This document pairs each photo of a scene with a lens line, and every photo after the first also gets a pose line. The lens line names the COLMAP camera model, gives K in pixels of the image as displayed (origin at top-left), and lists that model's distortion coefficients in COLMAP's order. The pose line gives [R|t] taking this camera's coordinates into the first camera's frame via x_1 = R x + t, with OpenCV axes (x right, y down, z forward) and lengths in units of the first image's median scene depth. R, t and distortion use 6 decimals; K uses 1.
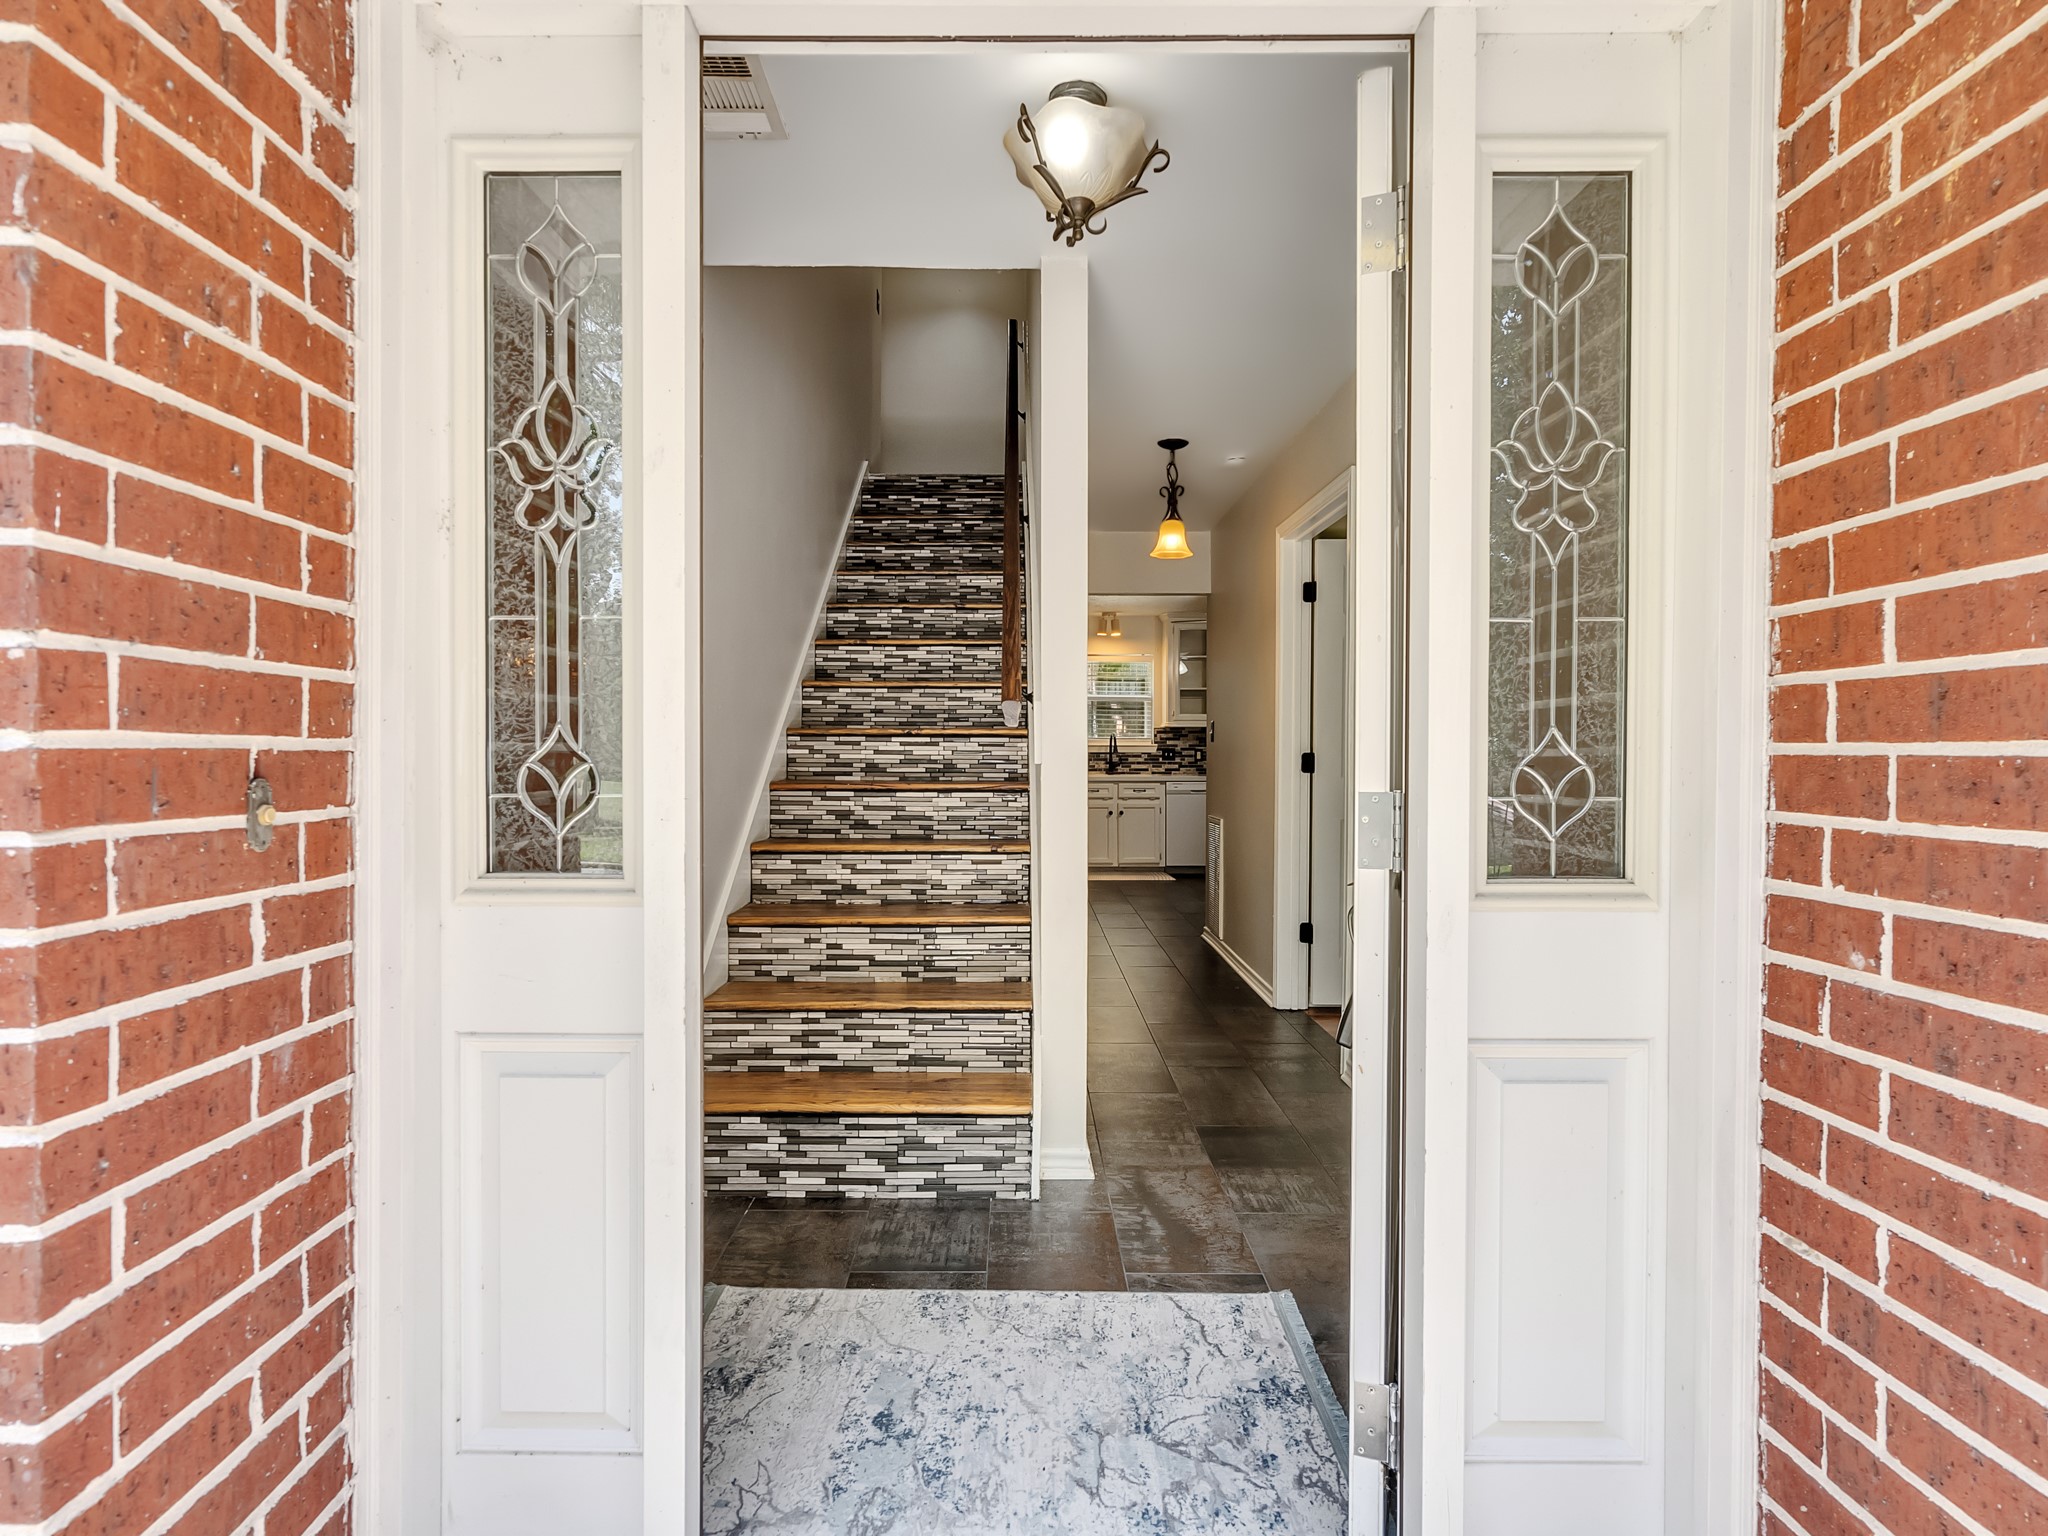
lens RADIAL K [[1057.1, 0, 1013.3], [0, 1057.1, 767.8], [0, 0, 1]] dist [-0.009035, 0.006235]
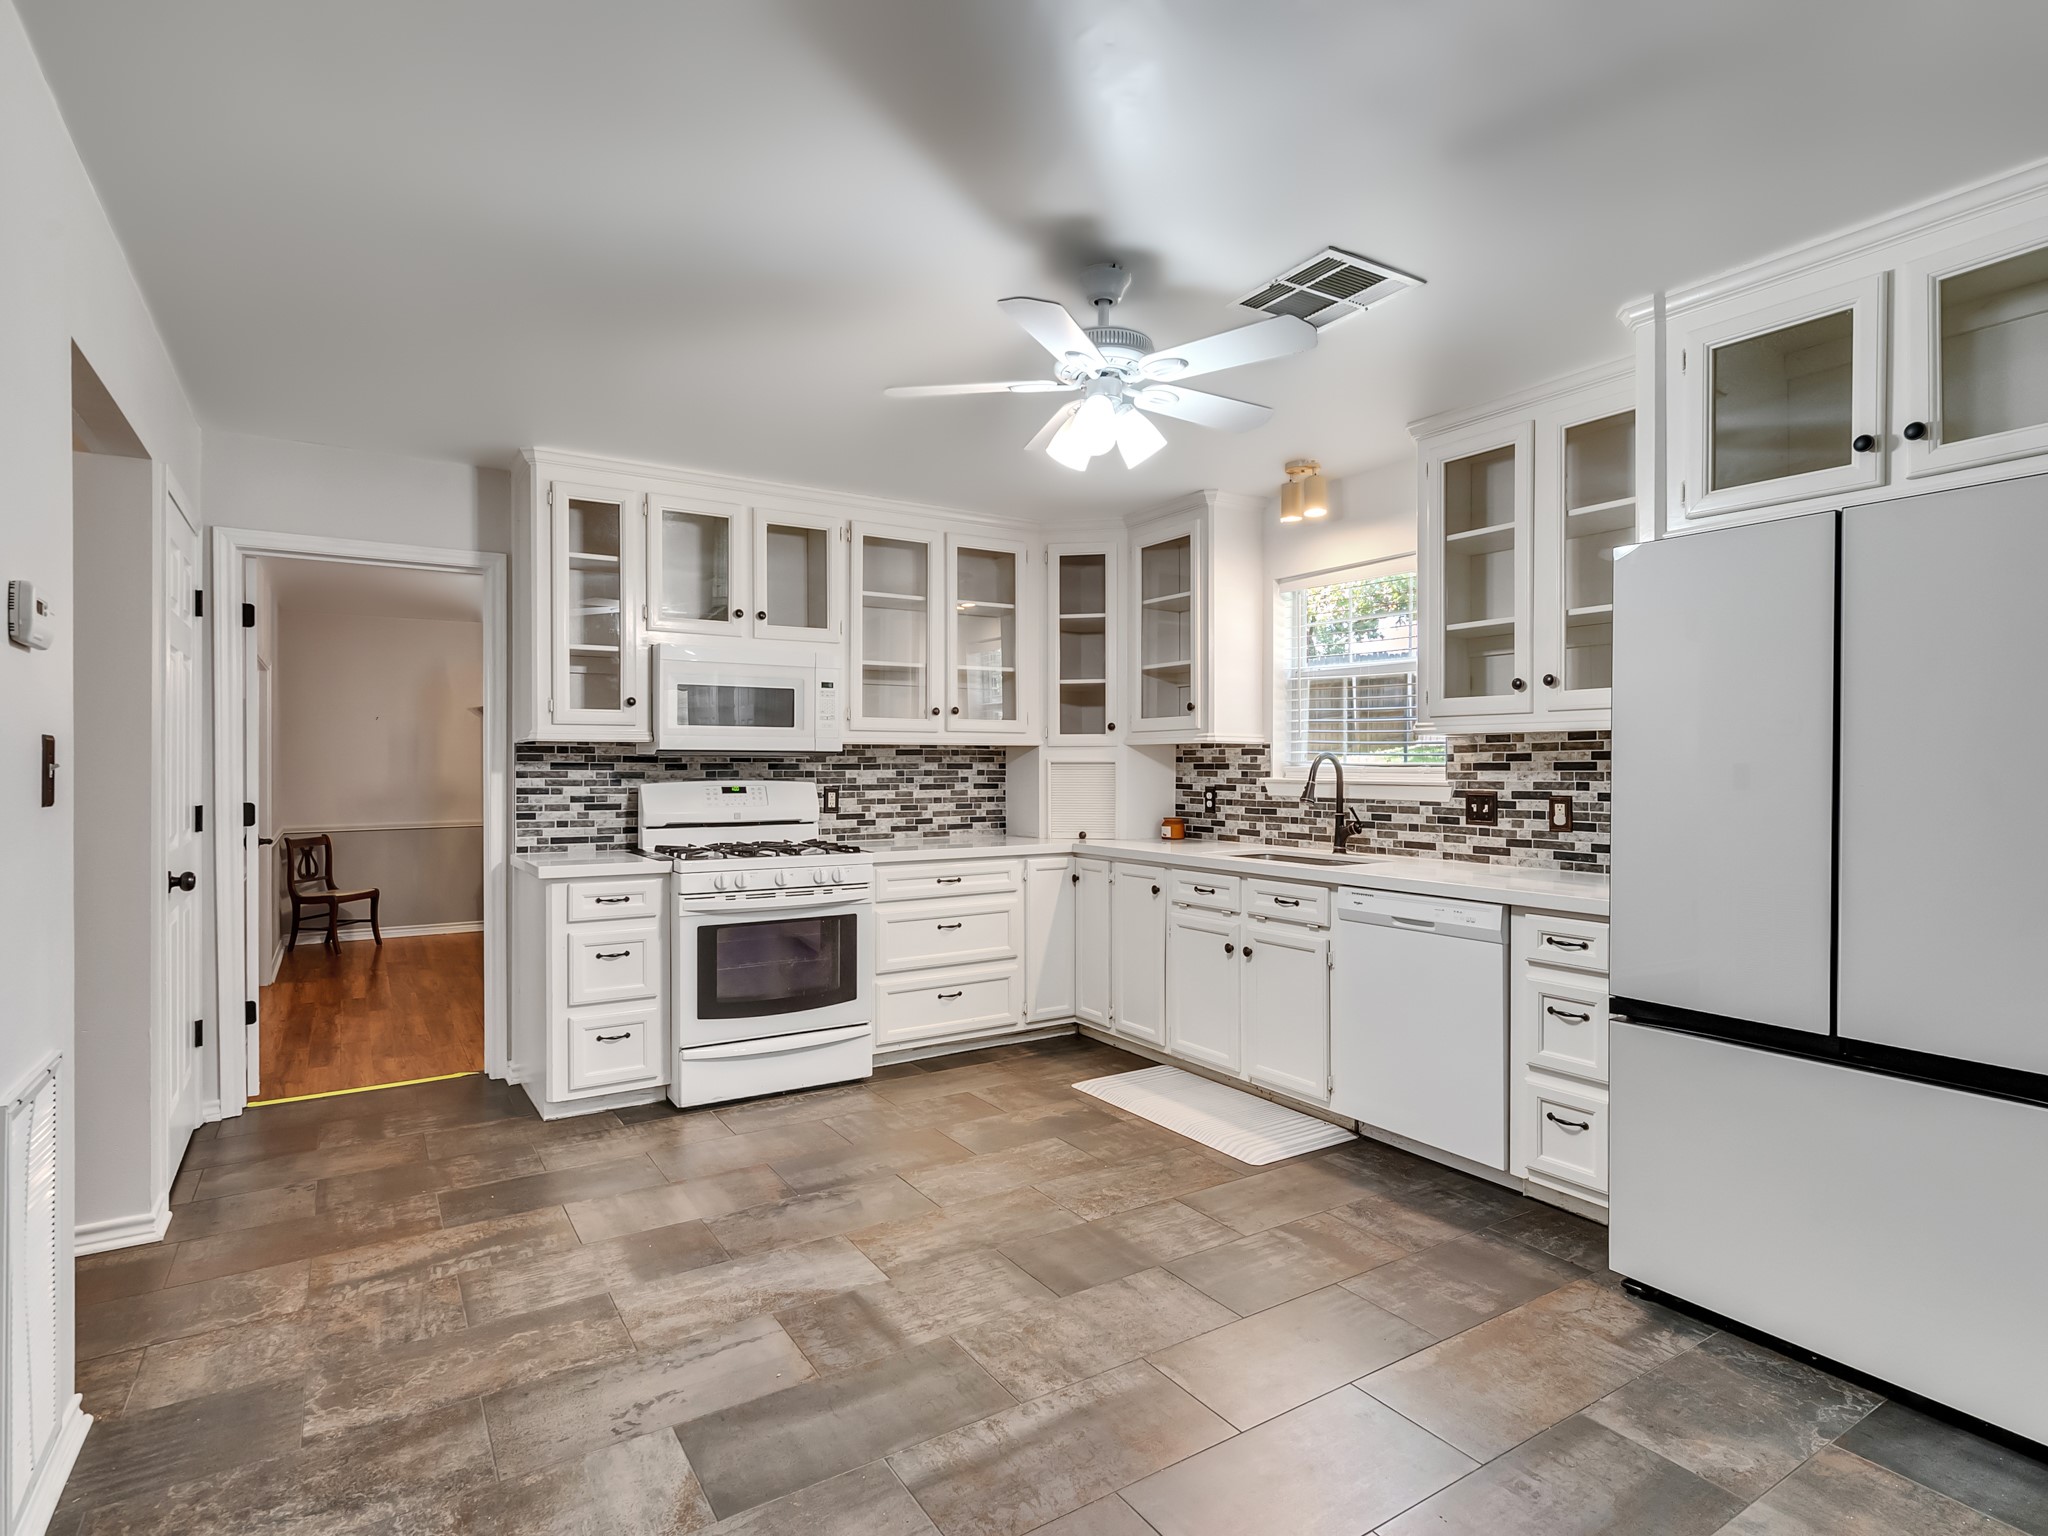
lens RADIAL K [[1057.1, 0, 1013.3], [0, 1057.1, 767.8], [0, 0, 1]] dist [-0.009035, 0.006235]
pose [[0.537874, 0.002745, -0.843021, 0.369319], [-0.010321, 0.999941, -0.003329, -0.024003], [0.842962, 0.010491, 0.537871, 0.665706]]
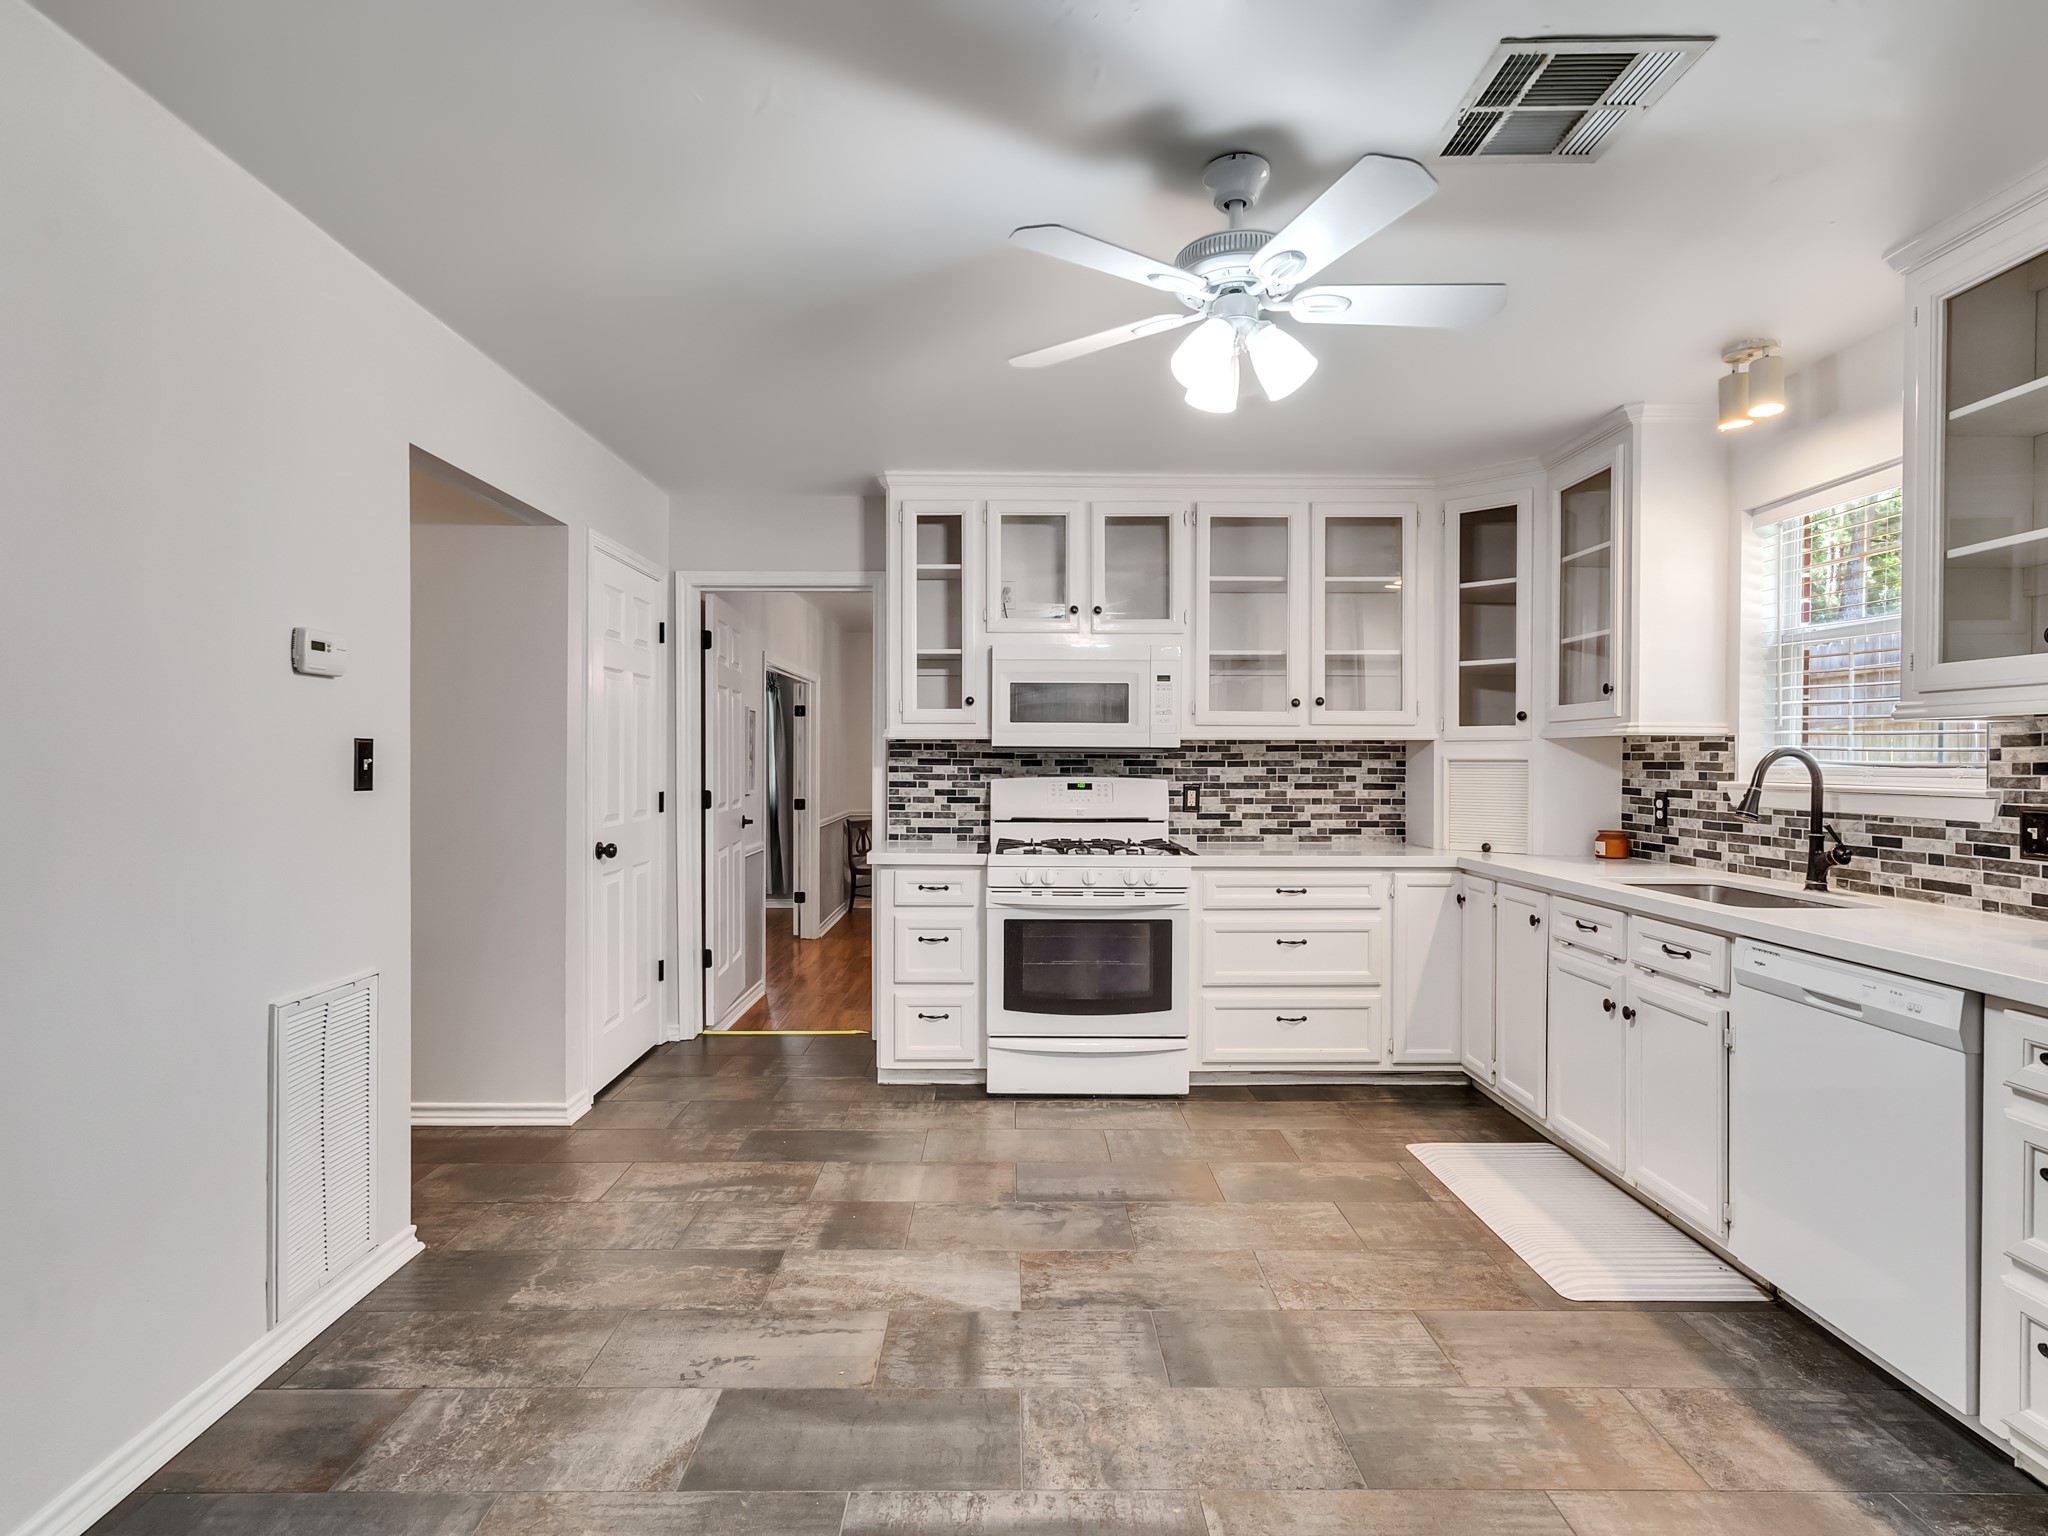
lens RADIAL K [[1056.7, 0, 1014.5], [0, 1056.7, 767.2], [0, 0, 1]] dist [-0.010088, 0.010286]
pose [[0.011104, 0.007565, -0.999910, 0.376697], [-0.015536, 0.999852, 0.007392, -0.025842], [0.999818, 0.015453, 0.011220, 0.771282]]
